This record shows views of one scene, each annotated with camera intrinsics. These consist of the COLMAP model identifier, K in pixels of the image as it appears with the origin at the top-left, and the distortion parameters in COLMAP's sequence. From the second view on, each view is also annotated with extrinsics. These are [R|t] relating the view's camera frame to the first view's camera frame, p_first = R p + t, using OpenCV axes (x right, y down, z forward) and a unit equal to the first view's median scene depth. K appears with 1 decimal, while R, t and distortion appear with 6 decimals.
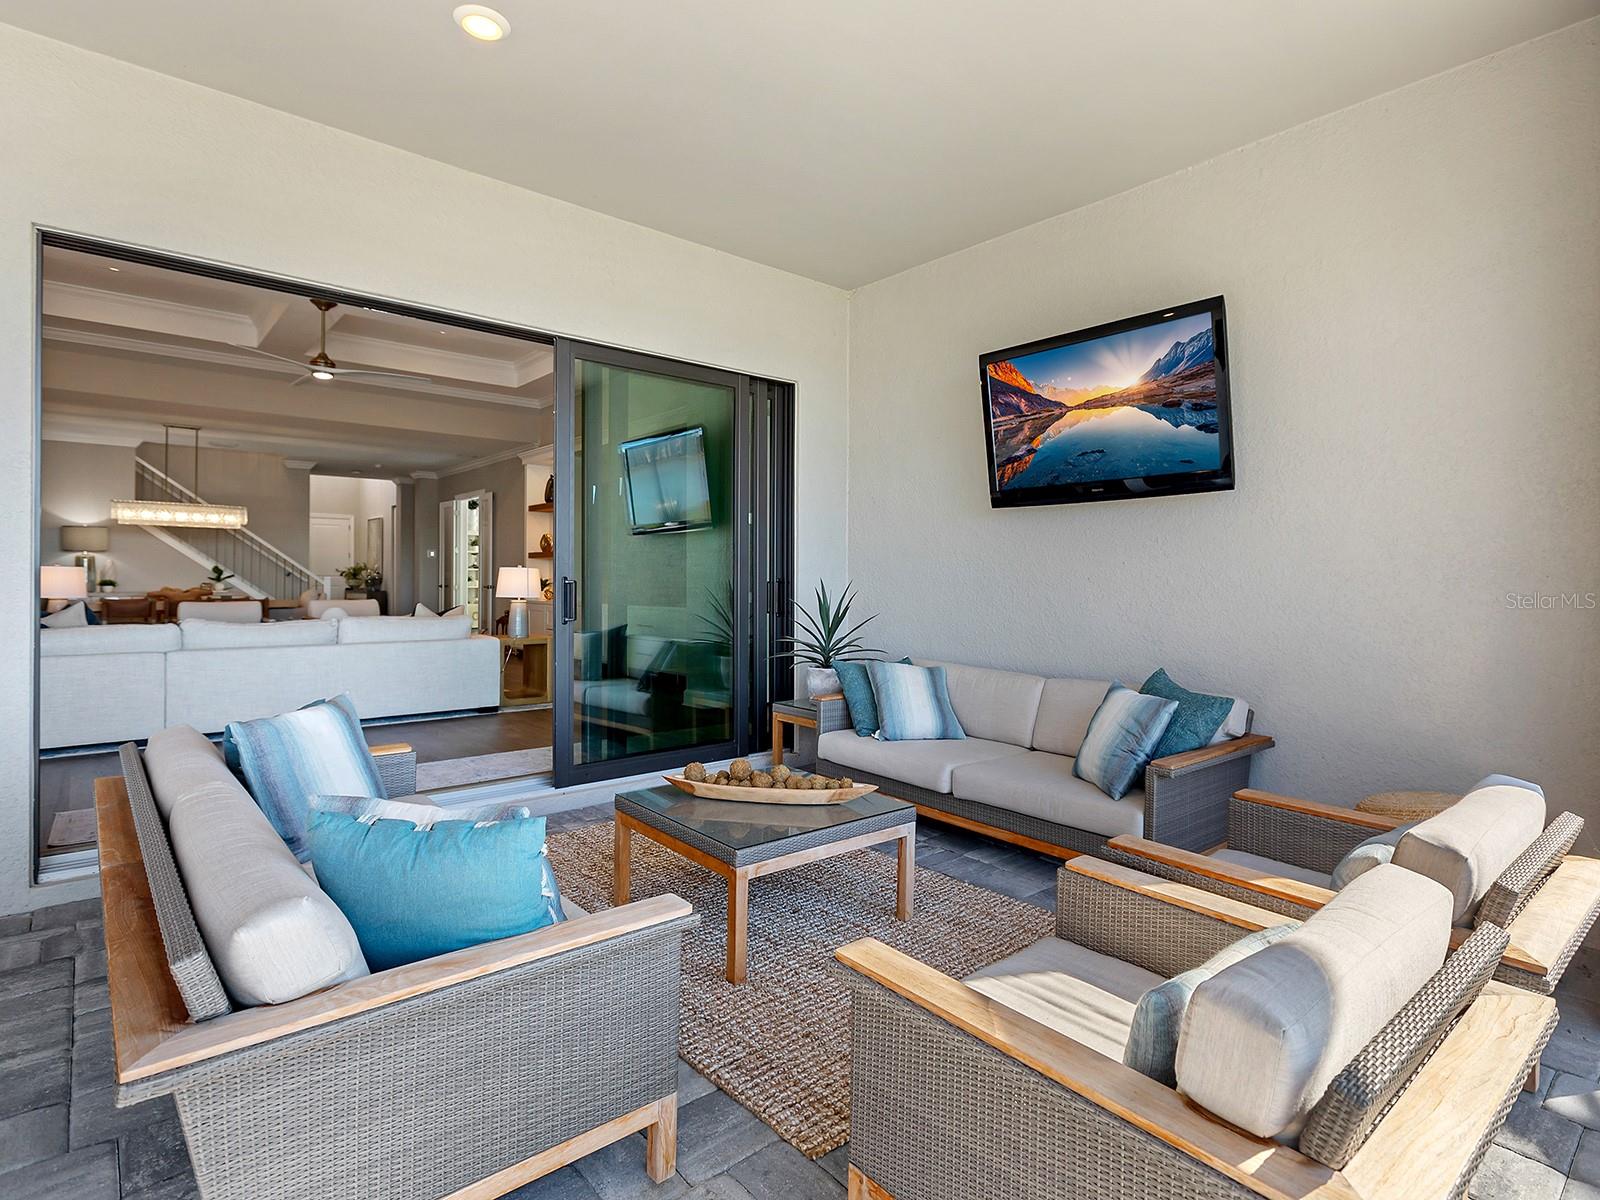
lens RADIAL K [[816.0, 0, 815.2], [0, 816.0, 591.1], [0, 0, 1]] dist [-0.000181, -0.000880]
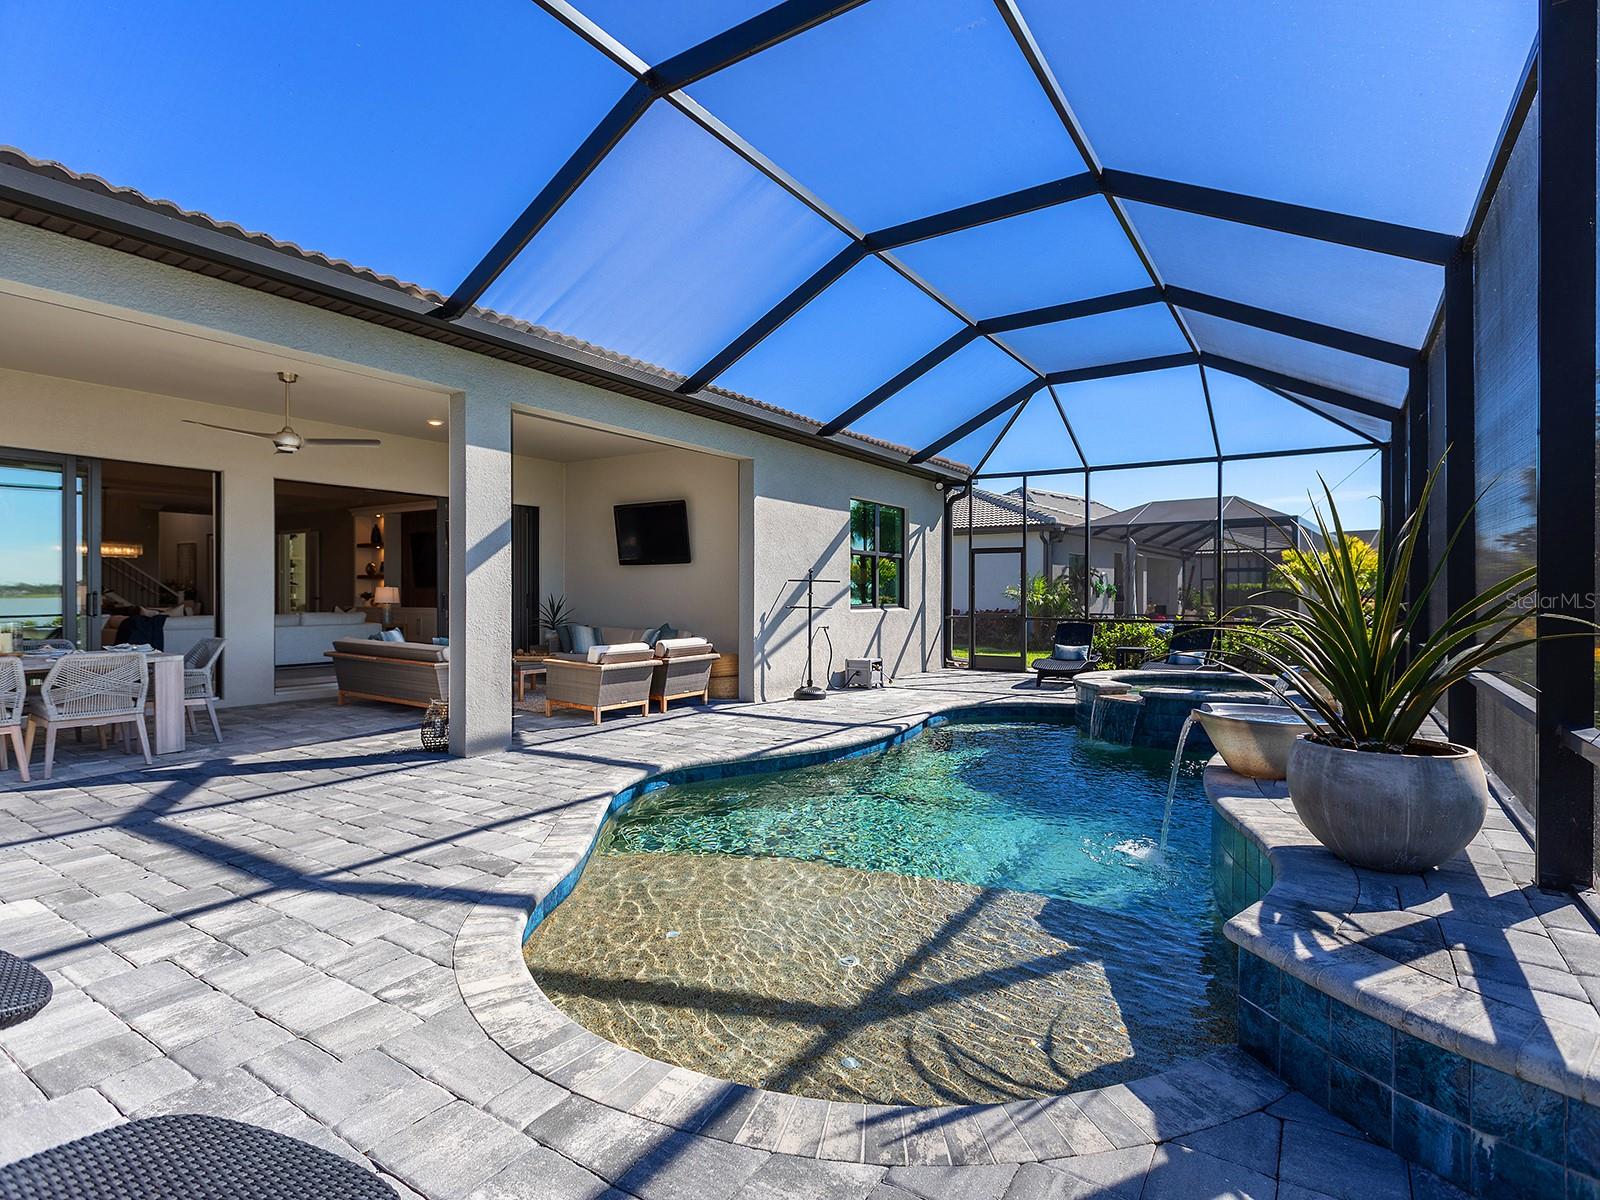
lens RADIAL K [[815.1, 0, 785.5], [0, 815.1, 596.7], [0, 0, 1]] dist [0.000706, -0.000045]
pose [[0.966545, 0.001138, 0.256493, 0.059256], [0.001835, 0.999934, -0.011349, 0.023864], [-0.256489, 0.011440, 0.966479, -1.503543]]
